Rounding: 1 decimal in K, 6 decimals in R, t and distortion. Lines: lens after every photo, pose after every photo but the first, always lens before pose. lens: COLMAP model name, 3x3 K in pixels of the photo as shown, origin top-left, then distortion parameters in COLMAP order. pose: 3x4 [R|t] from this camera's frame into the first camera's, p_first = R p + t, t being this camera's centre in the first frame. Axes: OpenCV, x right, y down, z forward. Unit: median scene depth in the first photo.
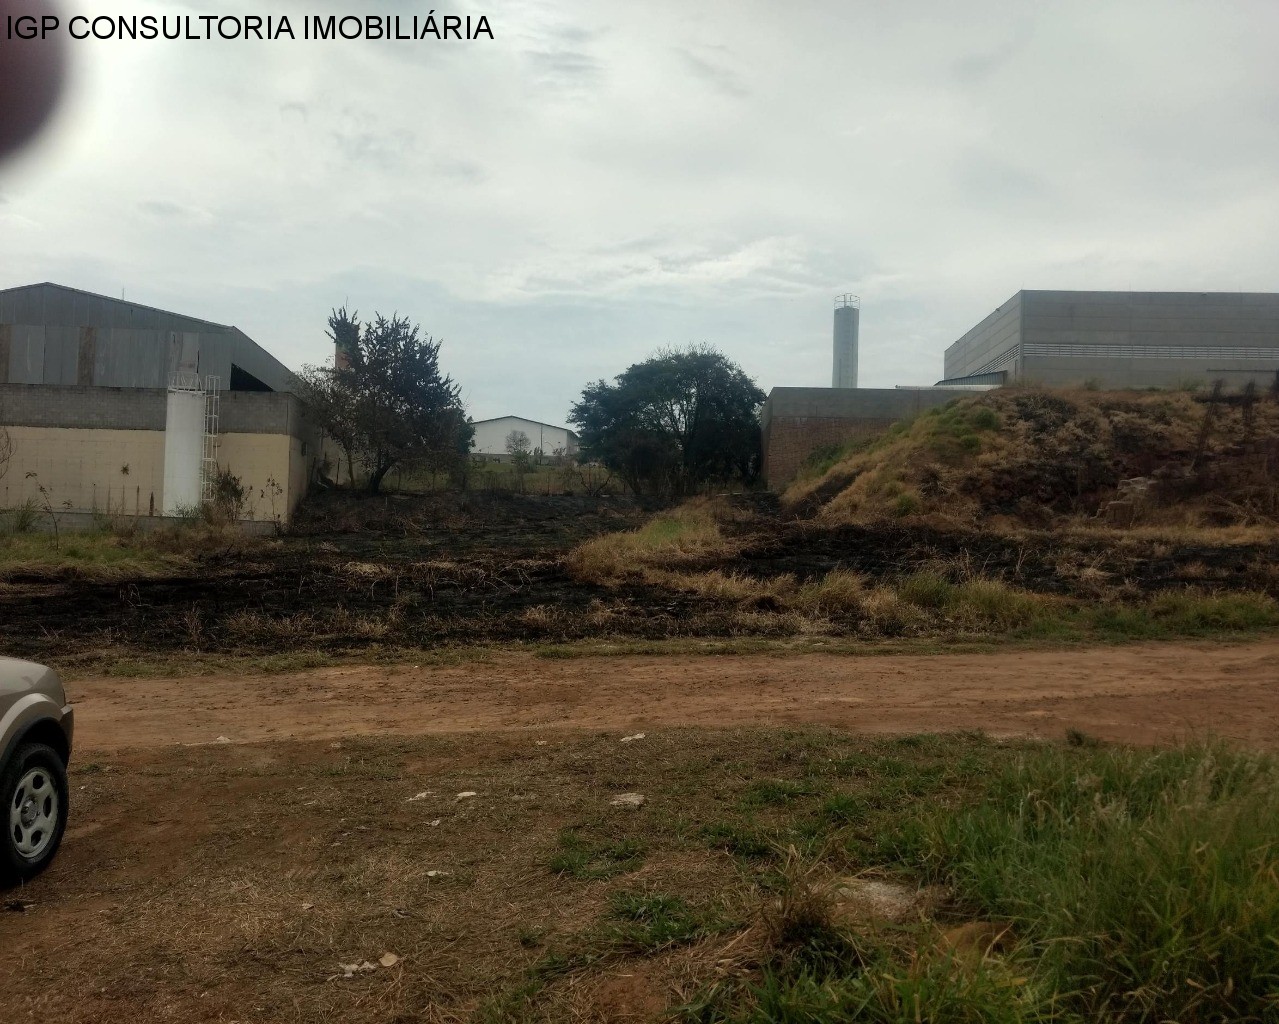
lens RADIAL K [[999.7, 0, 639.5], [0, 999.7, 512.0], [0, 0, 1]] dist [0.052930, -0.037369]
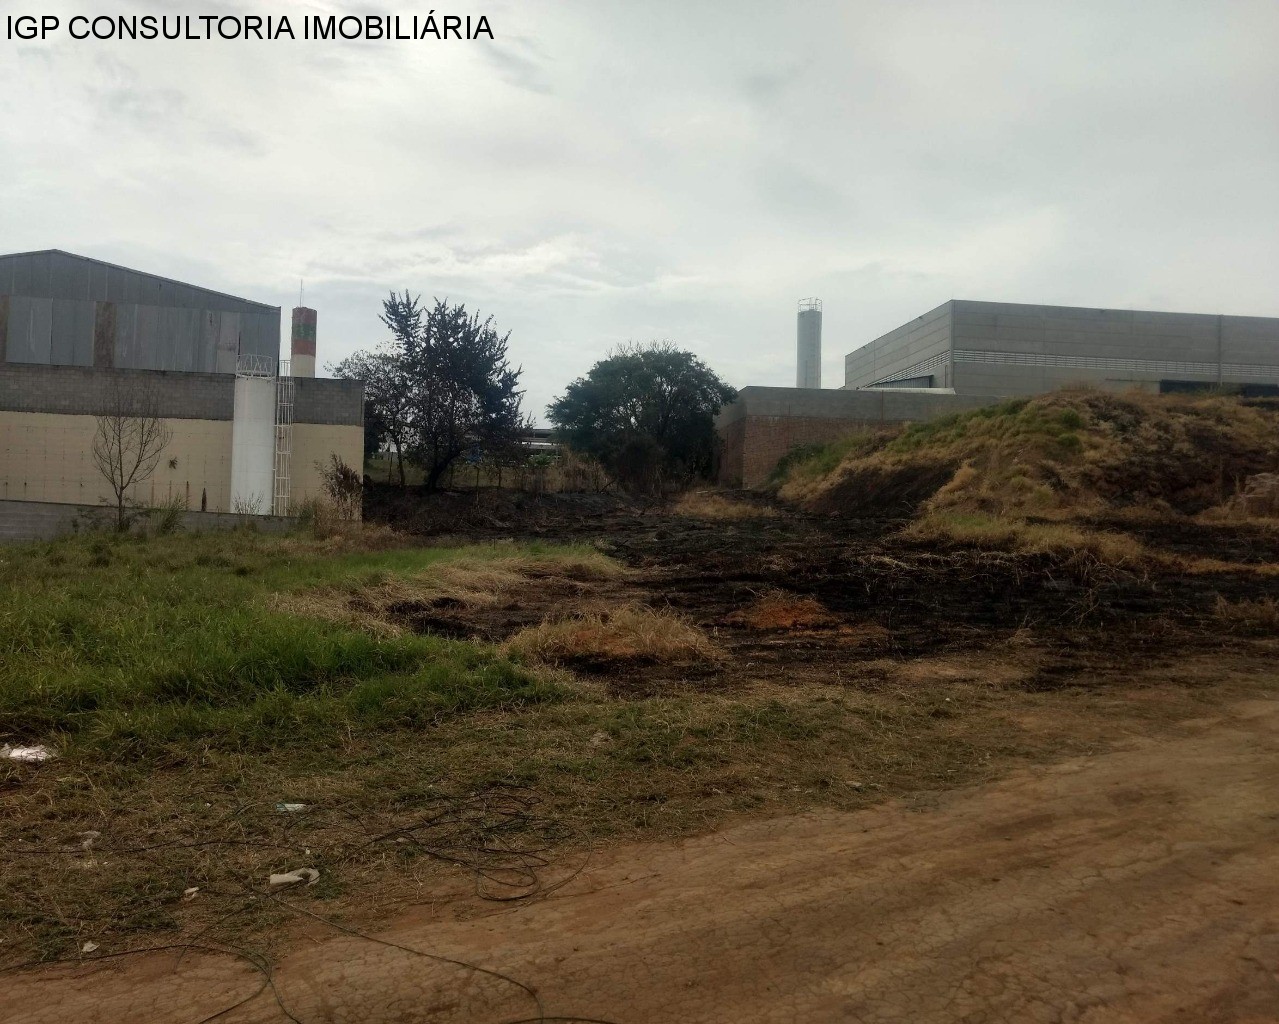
lens RADIAL K [[1024.5, 0, 639.5], [0, 1024.5, 512.0], [0, 0, 1]] dist [0.057883, -0.007289]
pose [[0.976100, -0.005705, 0.217245, -0.284813], [0.005919, 0.999982, -0.000334, 0.003411], [-0.217239, 0.001612, 0.976117, 0.016351]]
